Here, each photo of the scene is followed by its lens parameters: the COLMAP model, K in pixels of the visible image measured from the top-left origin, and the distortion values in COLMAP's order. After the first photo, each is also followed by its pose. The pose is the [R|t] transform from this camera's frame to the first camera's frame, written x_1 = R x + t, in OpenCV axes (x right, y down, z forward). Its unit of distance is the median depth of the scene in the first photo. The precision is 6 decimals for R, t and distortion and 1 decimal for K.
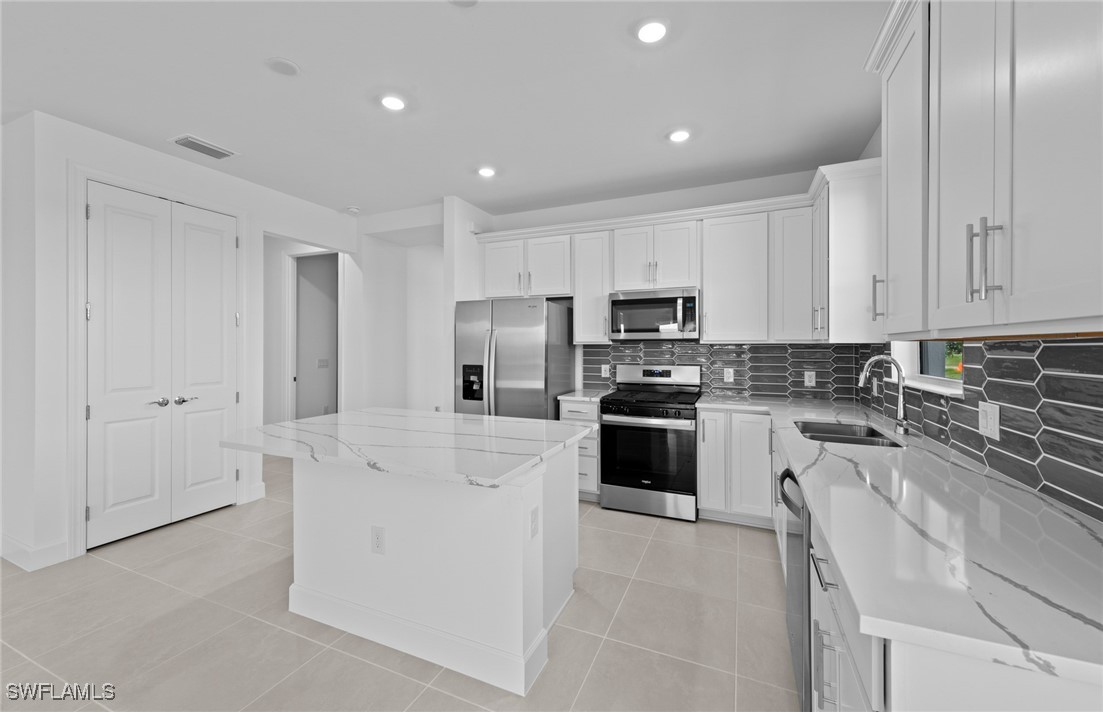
lens RADIAL K [[432.6, 0, 551.0], [0, 432.6, 343.7], [0, 0, 1]] dist [0.008702, -0.000178]
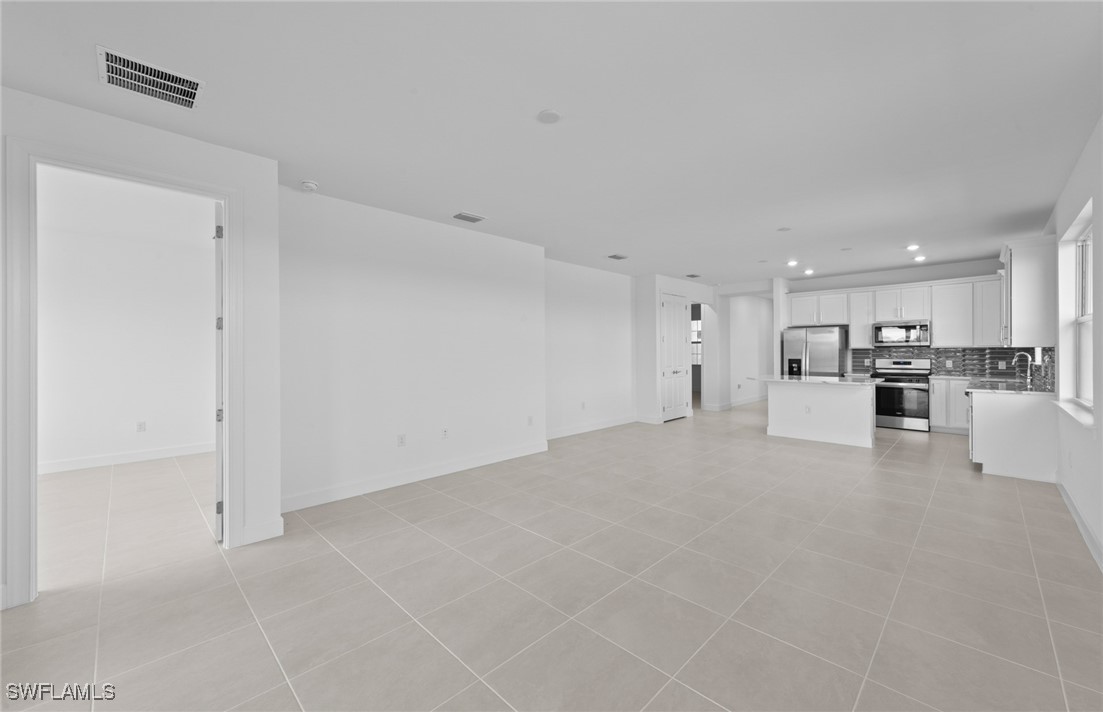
lens RADIAL K [[428.6, 0, 551.9], [0, 428.6, 352.3], [0, 0, 1]] dist [0.013450, -0.004295]
pose [[0.930997, -0.008201, -0.364936, -0.543018], [0.012943, 0.999861, 0.010551, -0.022449], [0.364798, -0.014547, 0.930973, -1.460866]]
